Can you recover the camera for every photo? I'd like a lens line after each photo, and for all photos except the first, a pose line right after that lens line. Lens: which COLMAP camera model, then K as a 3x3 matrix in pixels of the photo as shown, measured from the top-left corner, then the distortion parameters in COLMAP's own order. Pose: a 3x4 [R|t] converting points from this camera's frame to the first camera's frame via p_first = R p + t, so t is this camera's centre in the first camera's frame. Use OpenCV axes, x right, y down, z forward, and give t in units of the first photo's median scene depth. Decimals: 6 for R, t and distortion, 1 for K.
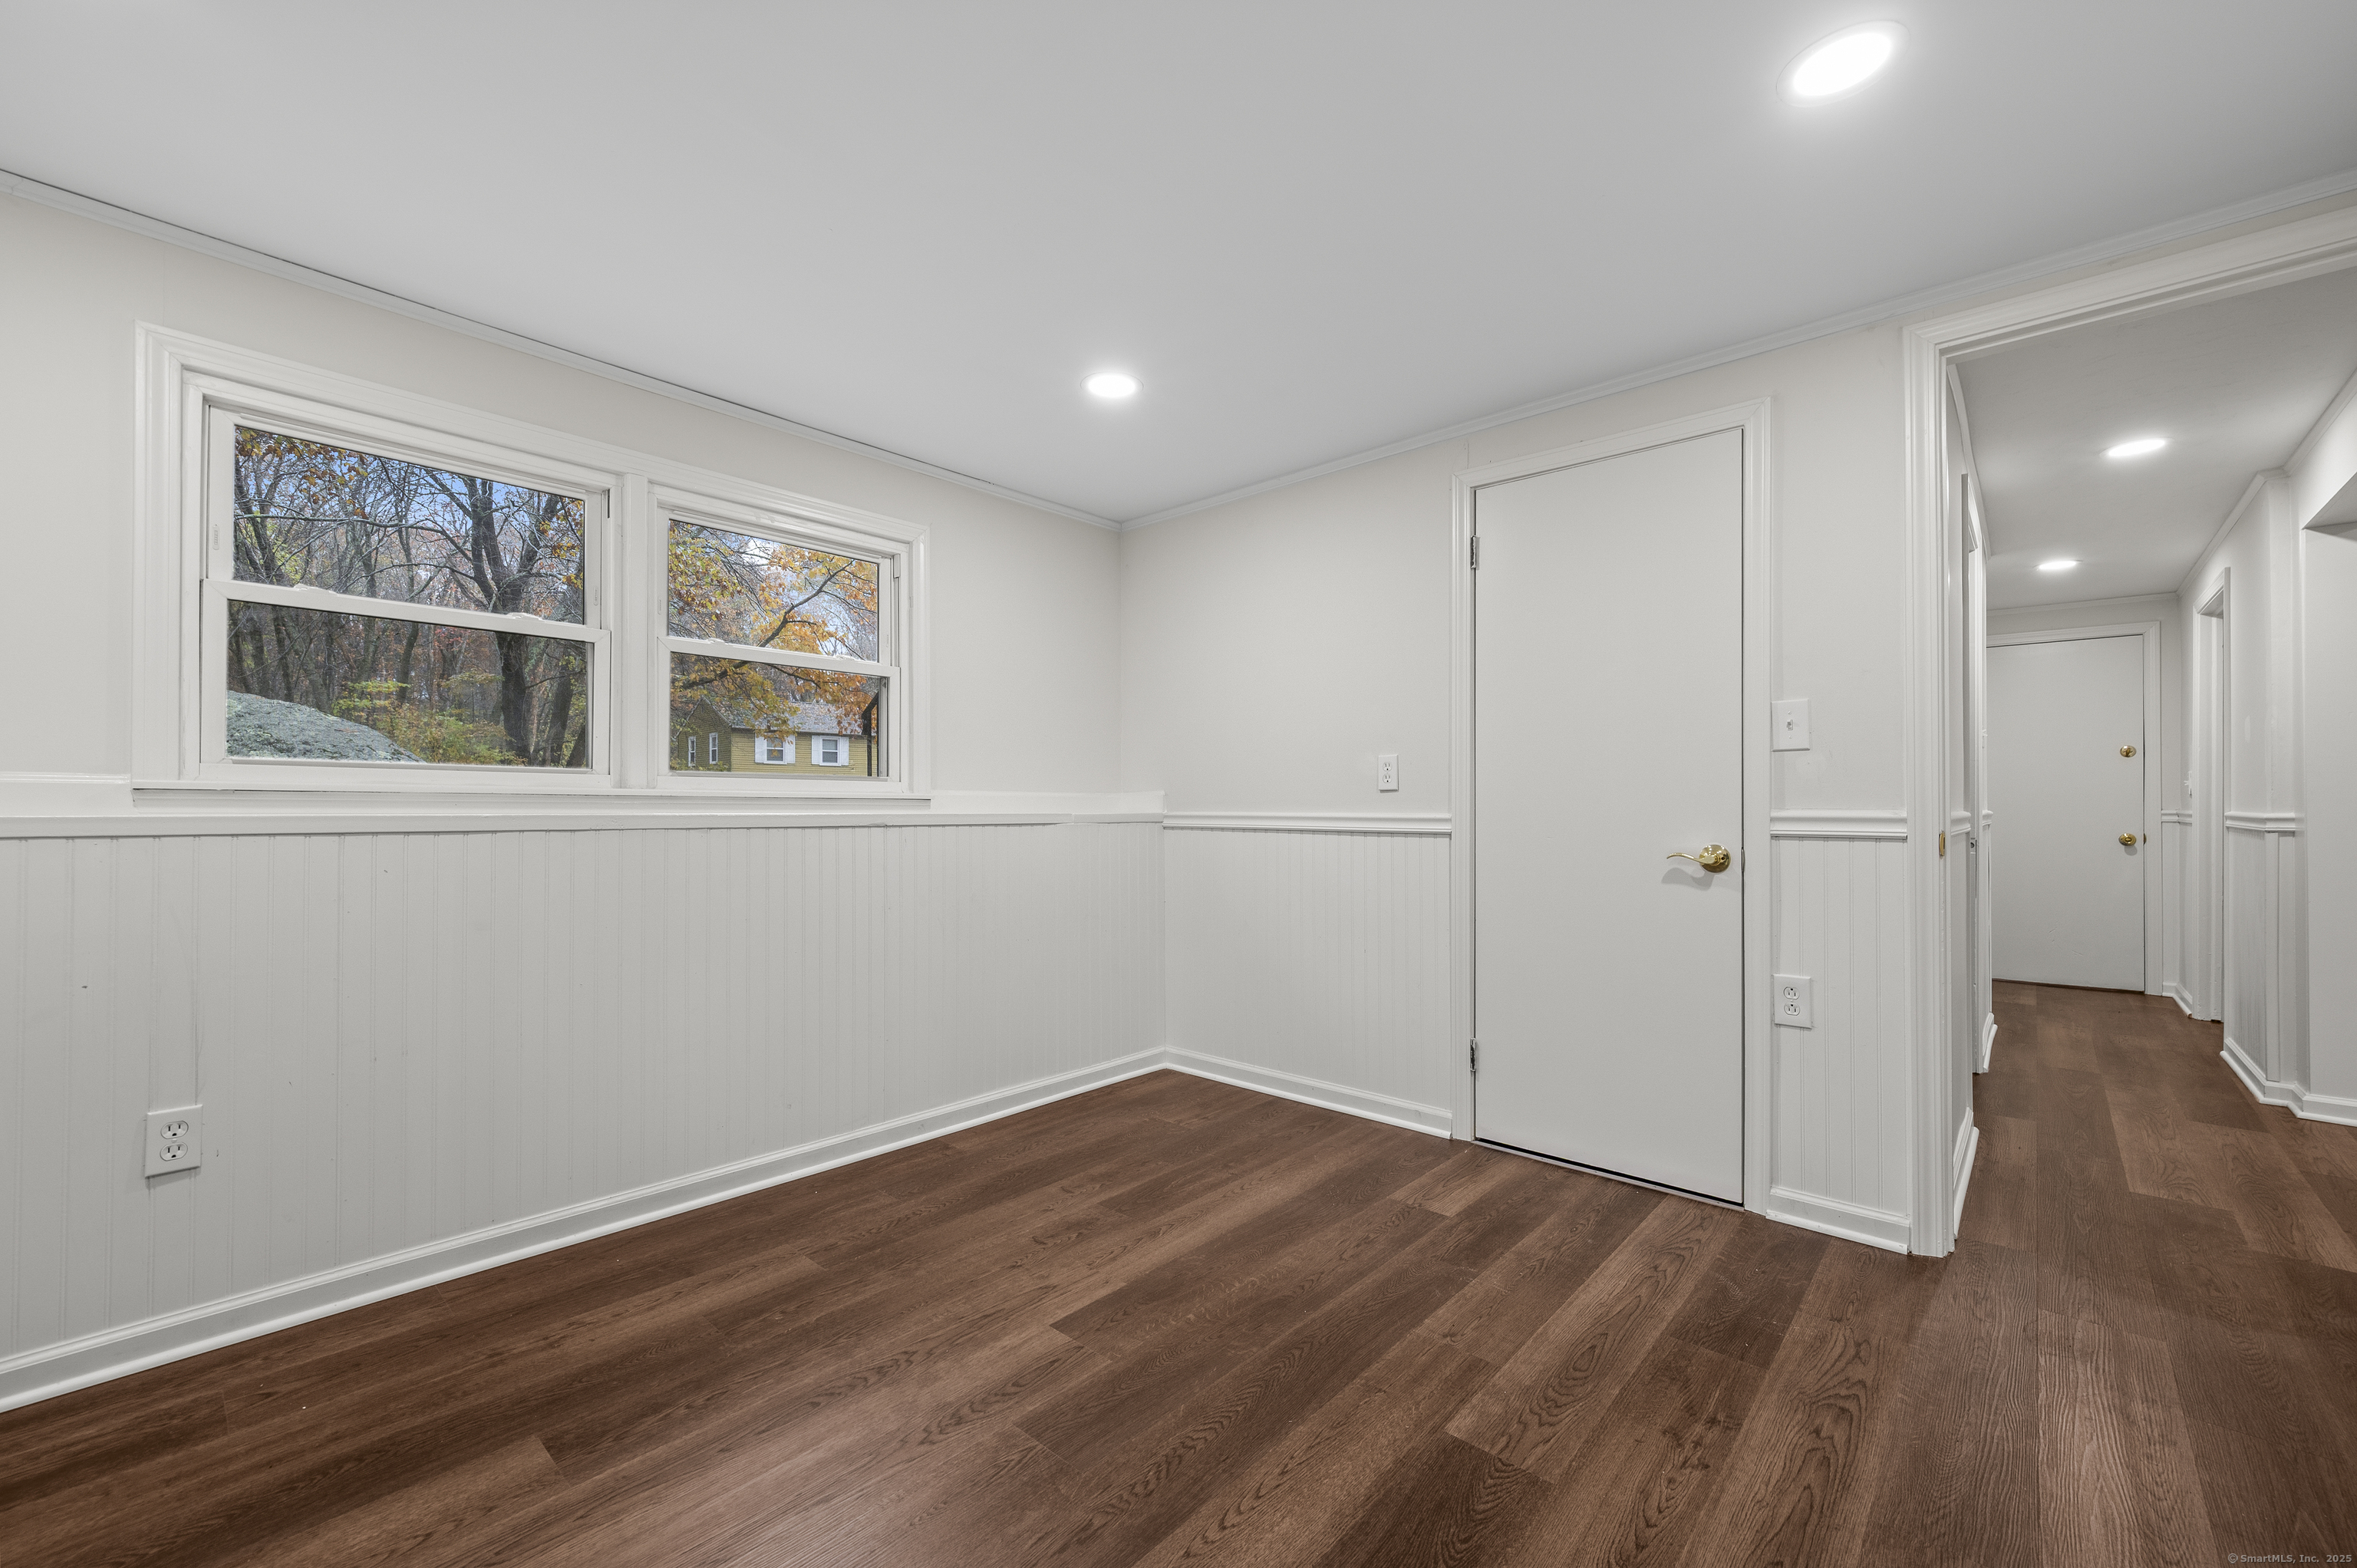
lens RADIAL K [[951.9, 0, 1190.8], [0, 951.9, 794.1], [0, 0, 1]] dist [0.005525, -0.000452]
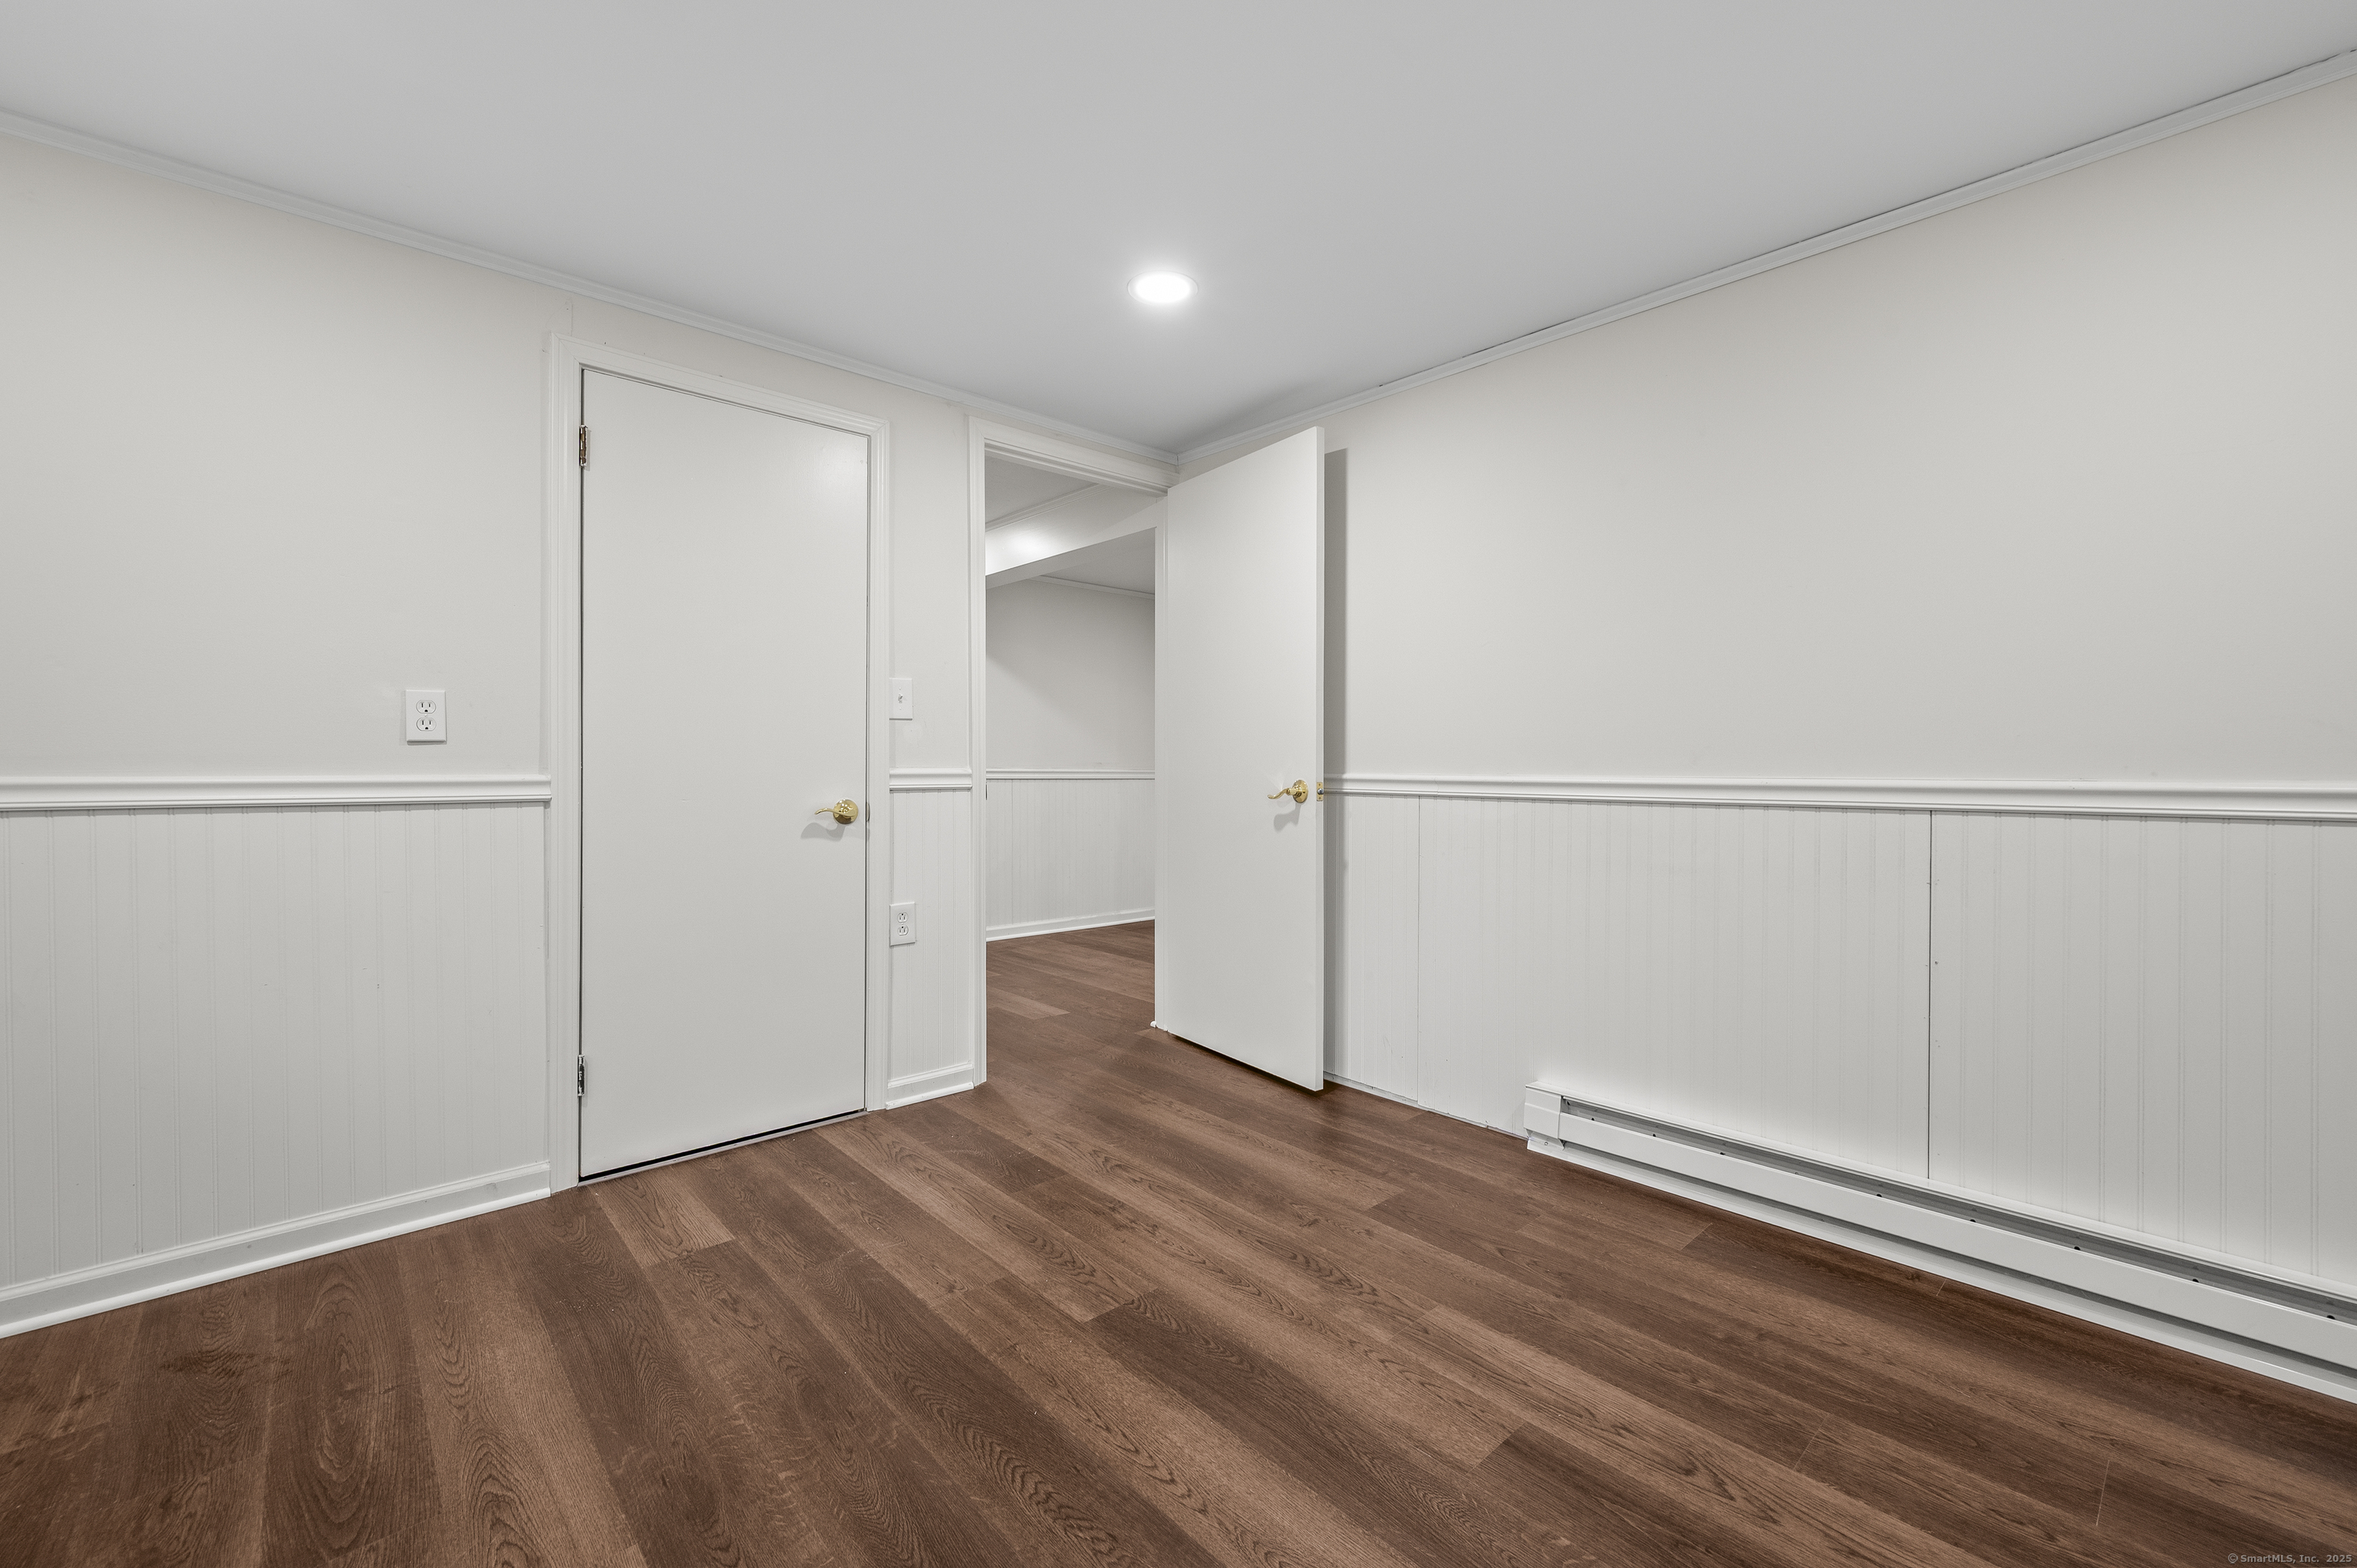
lens RADIAL K [[951.9, 0, 1191.6], [0, 951.9, 764.9], [0, 0, 1]] dist [0.005525, -0.000452]
pose [[0.107636, 0.002779, 0.994186, -0.547366], [-0.010024, 0.999948, -0.001710, 0.011038], [-0.994140, -0.009782, 0.107658, 0.501507]]
